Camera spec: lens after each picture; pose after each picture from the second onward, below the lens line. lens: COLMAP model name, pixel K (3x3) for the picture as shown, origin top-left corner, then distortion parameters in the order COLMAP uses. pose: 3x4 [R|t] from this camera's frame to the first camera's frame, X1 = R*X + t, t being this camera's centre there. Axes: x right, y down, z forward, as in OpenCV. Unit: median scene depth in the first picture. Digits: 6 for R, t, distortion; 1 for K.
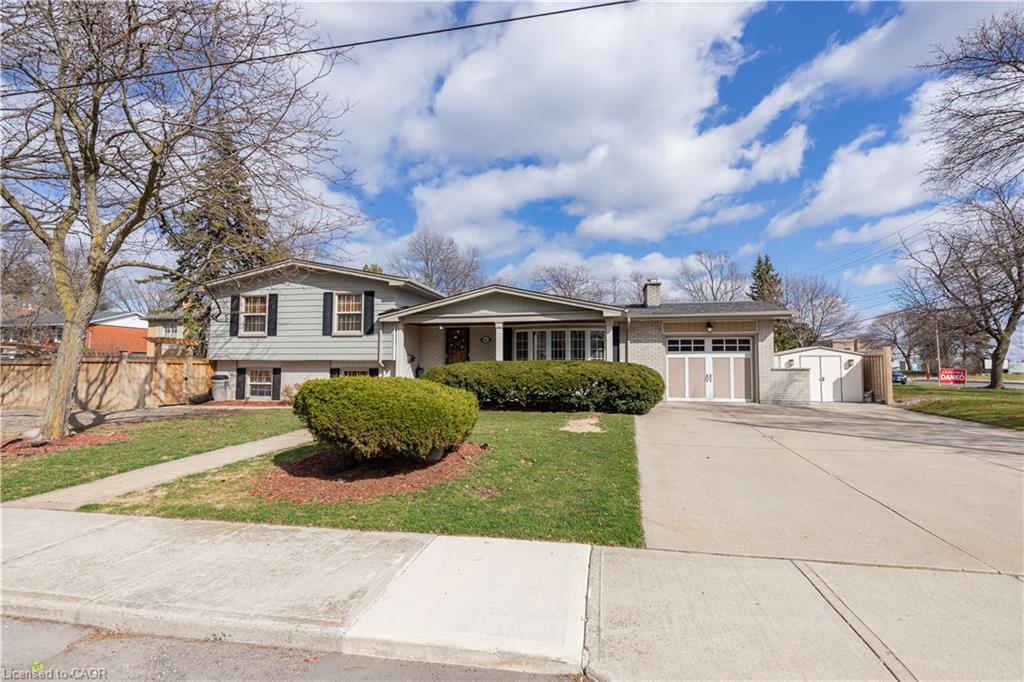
lens RADIAL K [[469.8, 0, 525.2], [0, 469.8, 340.5], [0, 0, 1]] dist [-0.031446, 0.001745]
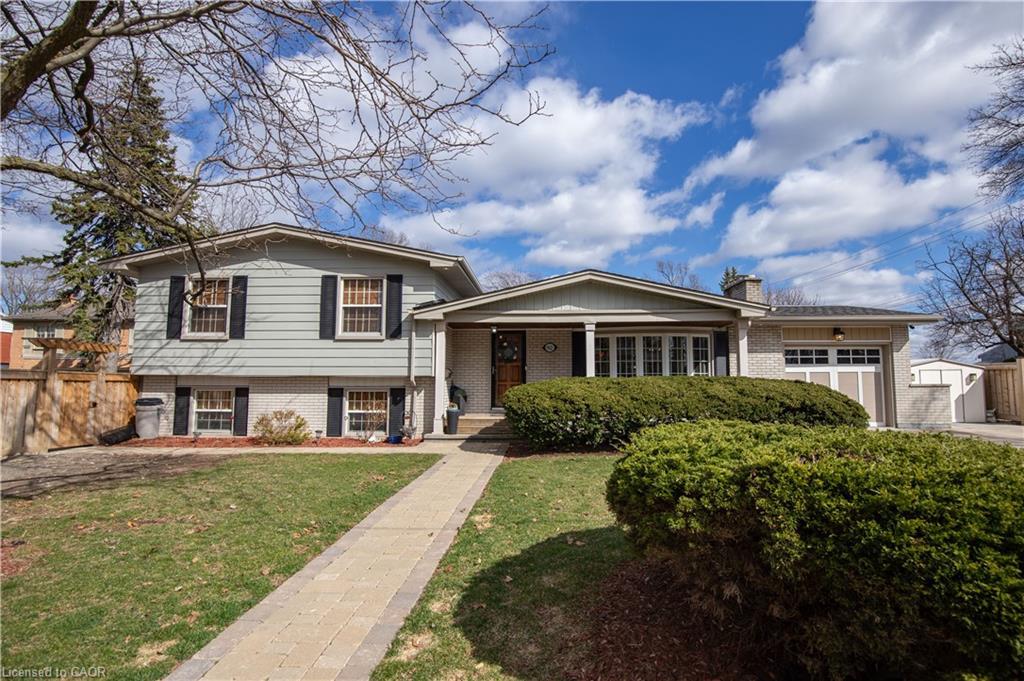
lens RADIAL K [[491.1, 0, 534.5], [0, 491.1, 340.0], [0, 0, 1]] dist [-0.060943, 0.011102]
pose [[0.985751, 0.011690, 0.167804, -0.246299], [-0.006996, 0.999568, -0.028533, 0.008500], [-0.168065, 0.026952, 0.985407, 0.259989]]
